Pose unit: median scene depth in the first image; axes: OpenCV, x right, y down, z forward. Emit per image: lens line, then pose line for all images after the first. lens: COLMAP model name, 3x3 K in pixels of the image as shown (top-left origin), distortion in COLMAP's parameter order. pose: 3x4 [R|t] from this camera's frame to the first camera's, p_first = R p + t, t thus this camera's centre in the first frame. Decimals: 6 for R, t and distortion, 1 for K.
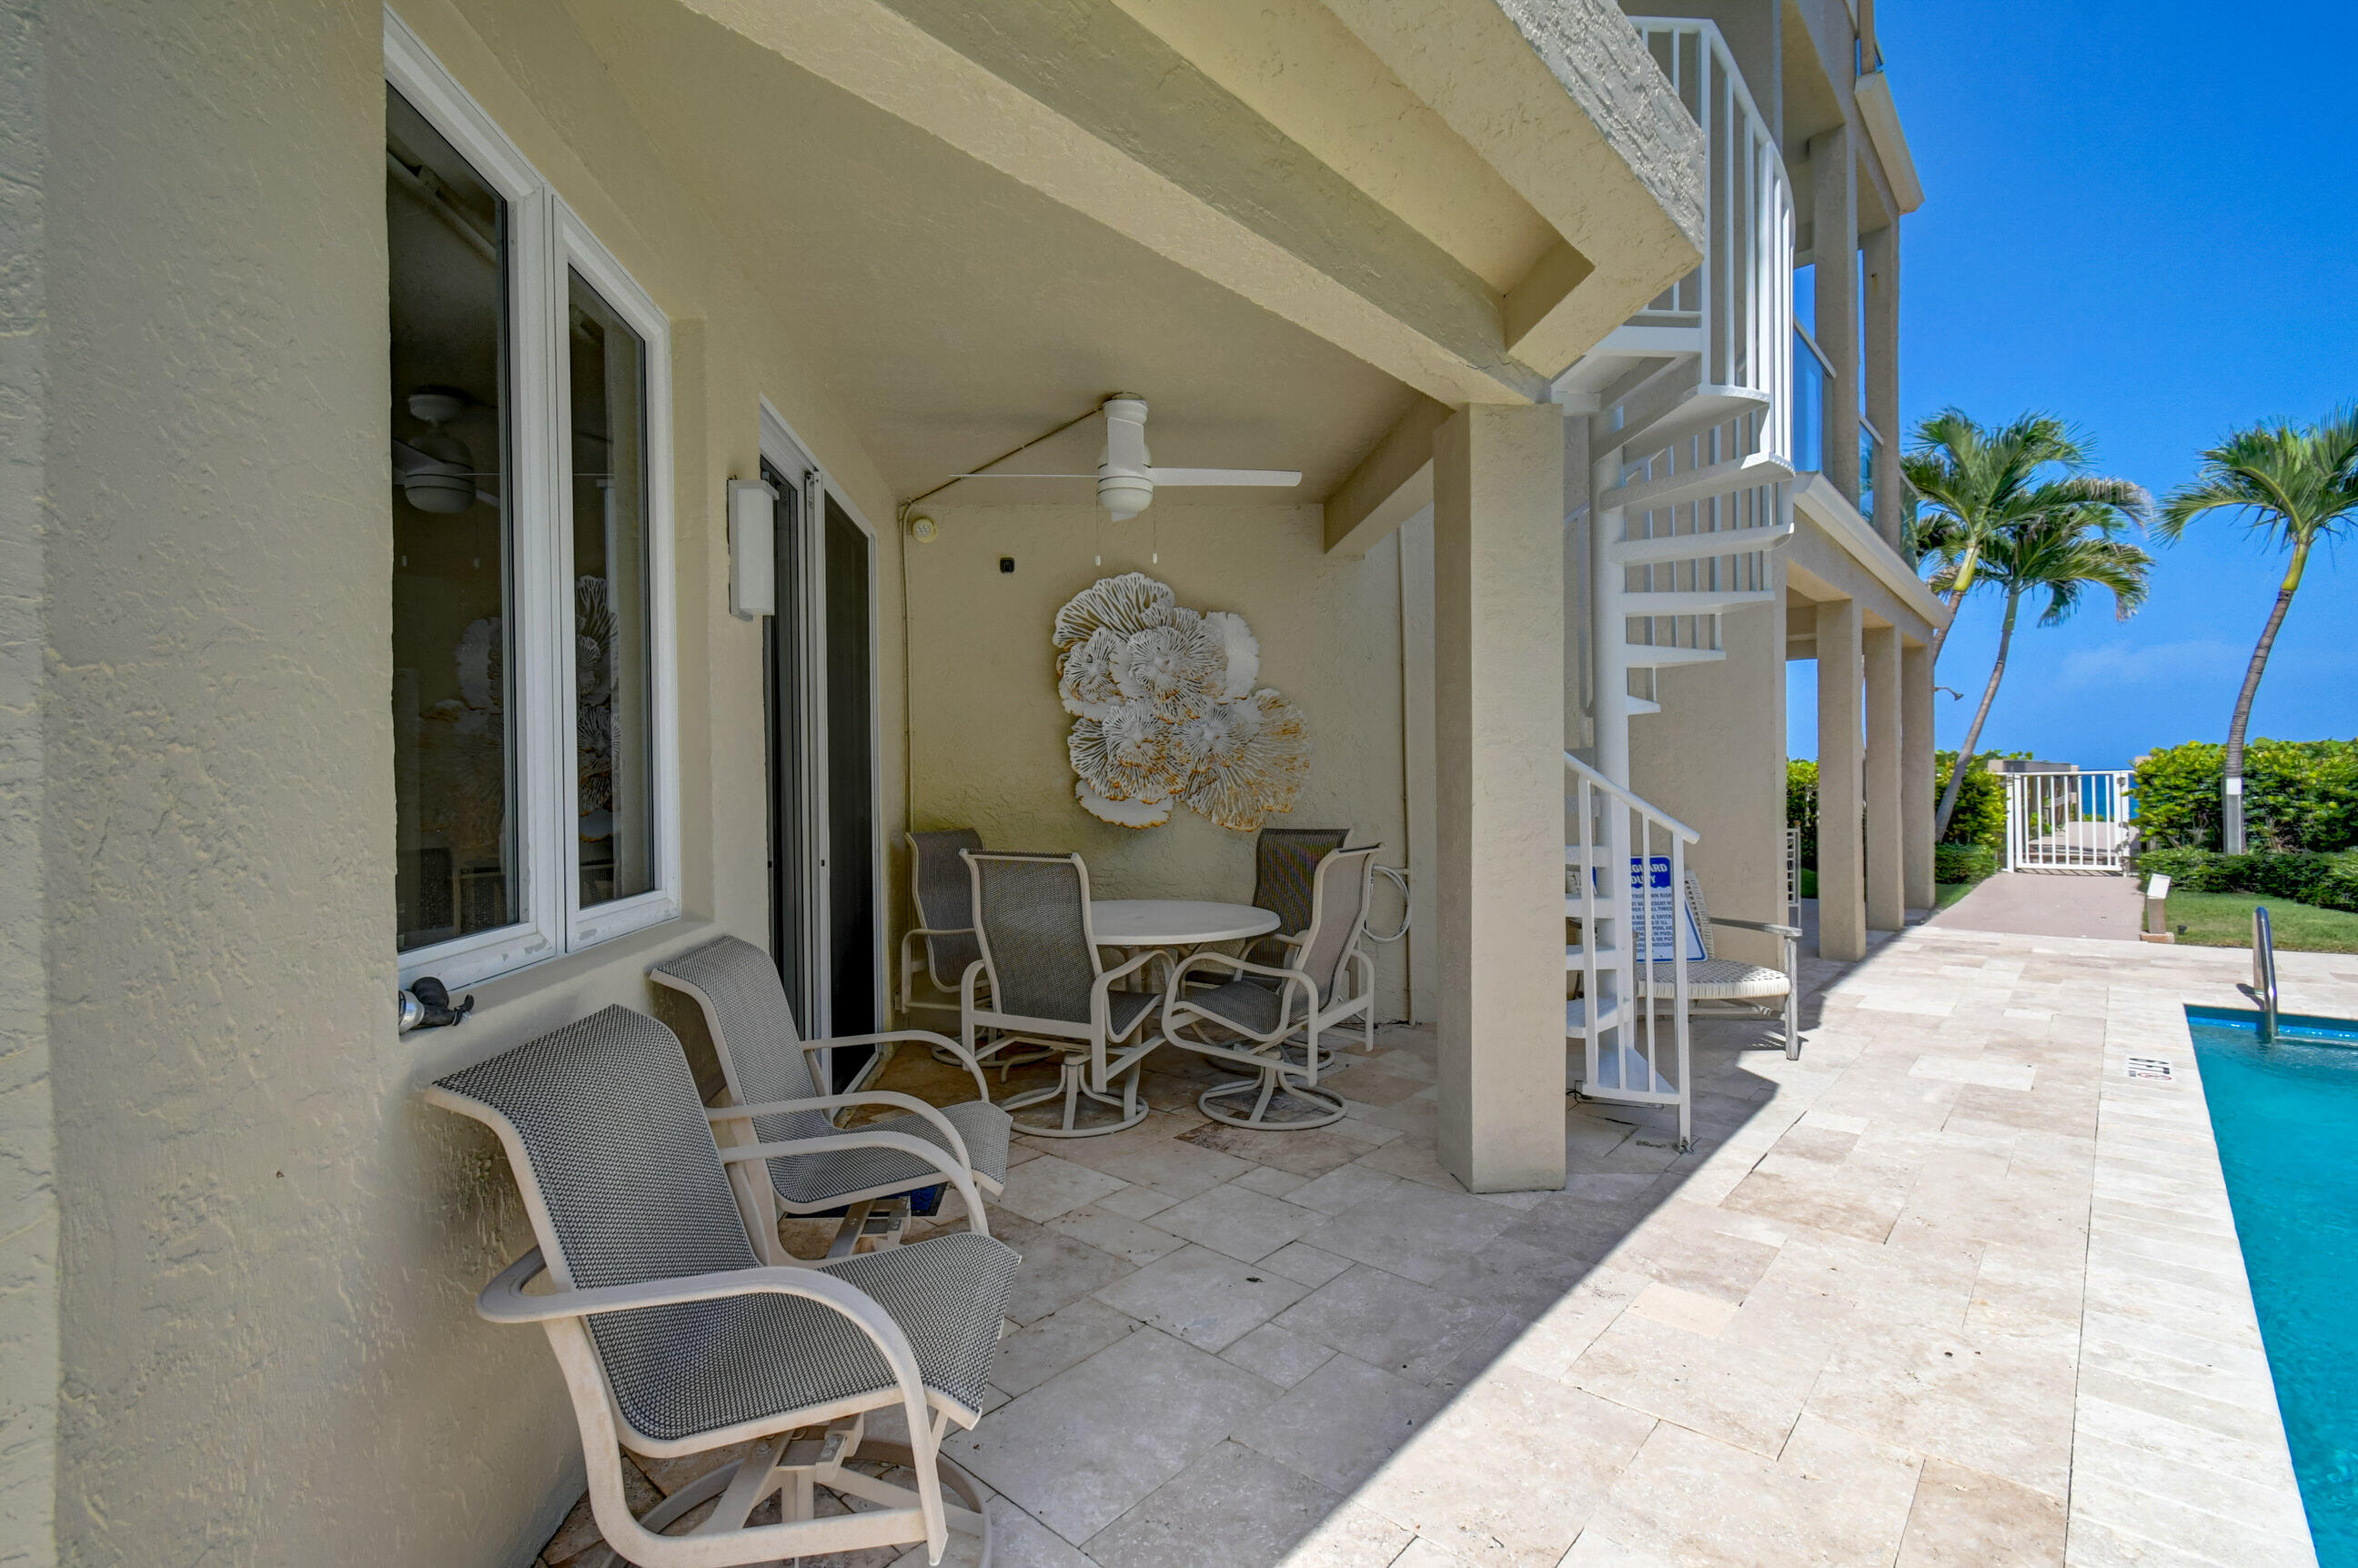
lens RADIAL K [[1032.7, 0, 1167.5], [0, 1032.7, 783.4], [0, 0, 1]] dist [0.001858, -0.000977]
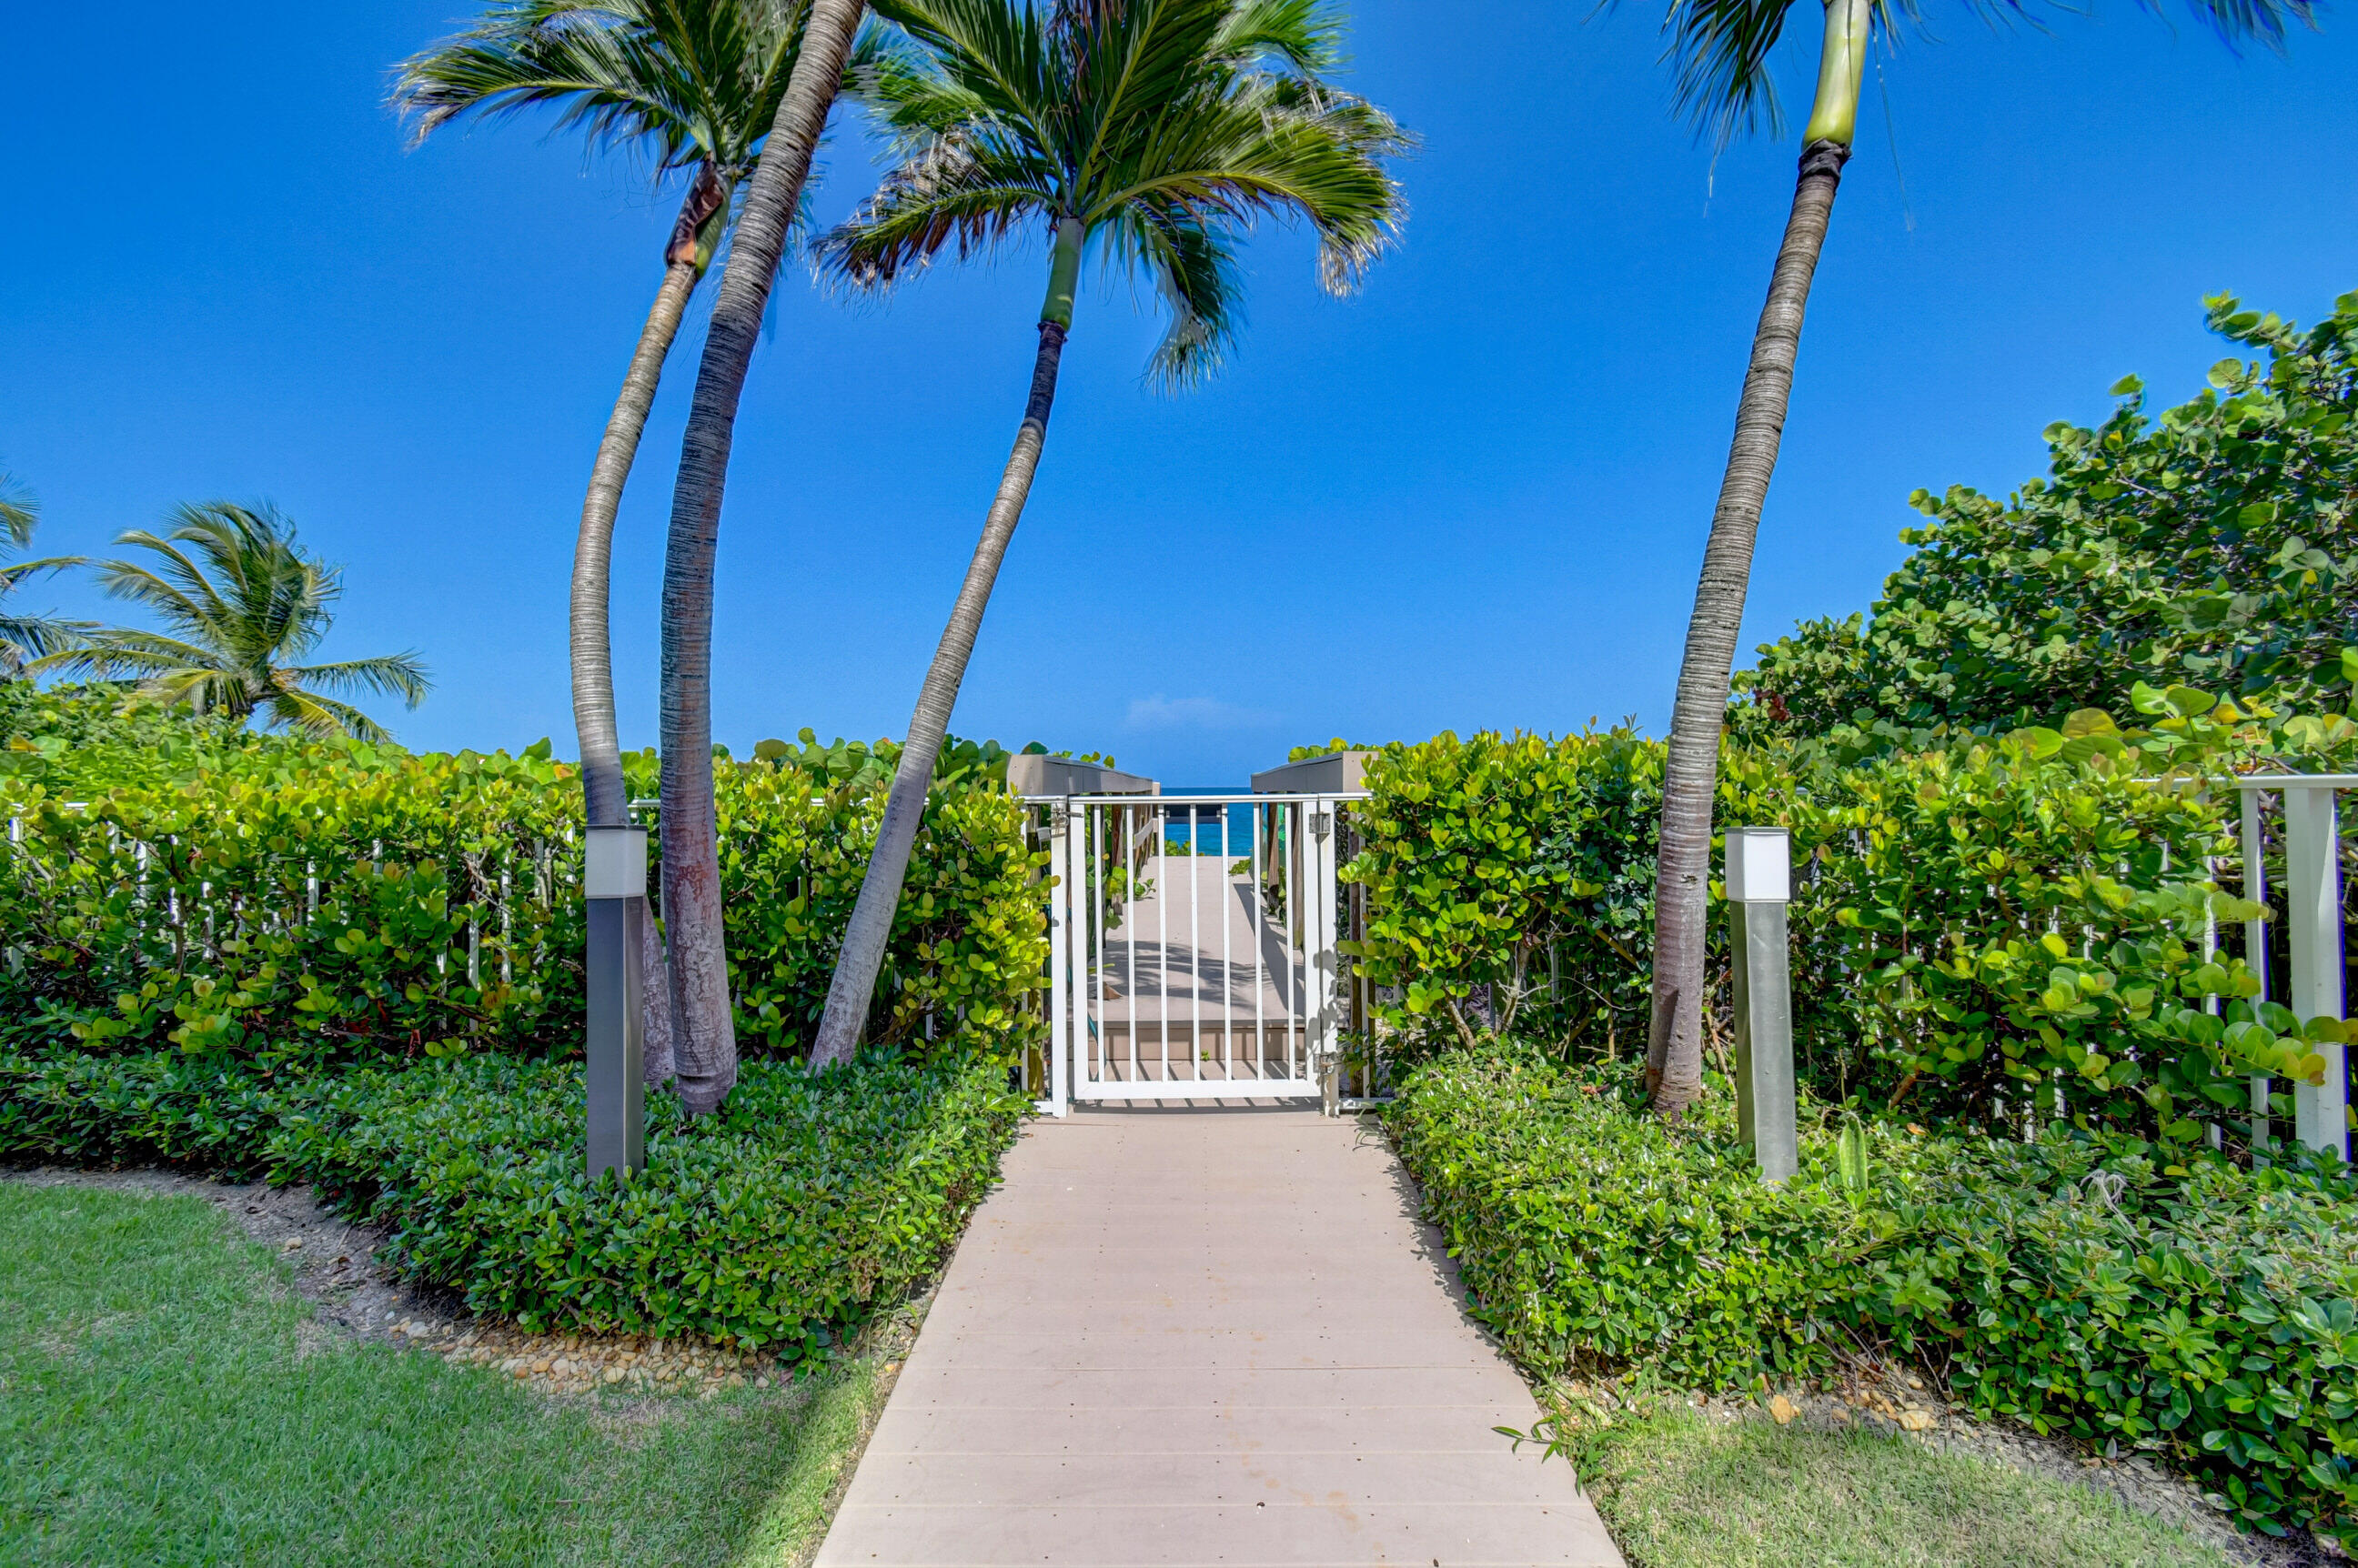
lens RADIAL K [[1032.7, 0, 1164.9], [0, 1032.7, 781.8], [0, 0, 1]] dist [0.001858, -0.000977]
pose [[0.733644, 0.003259, 0.679527, 0.630163], [0.003277, 0.999960, -0.008333, -0.012514], [-0.679526, 0.008340, 0.733604, 0.753320]]
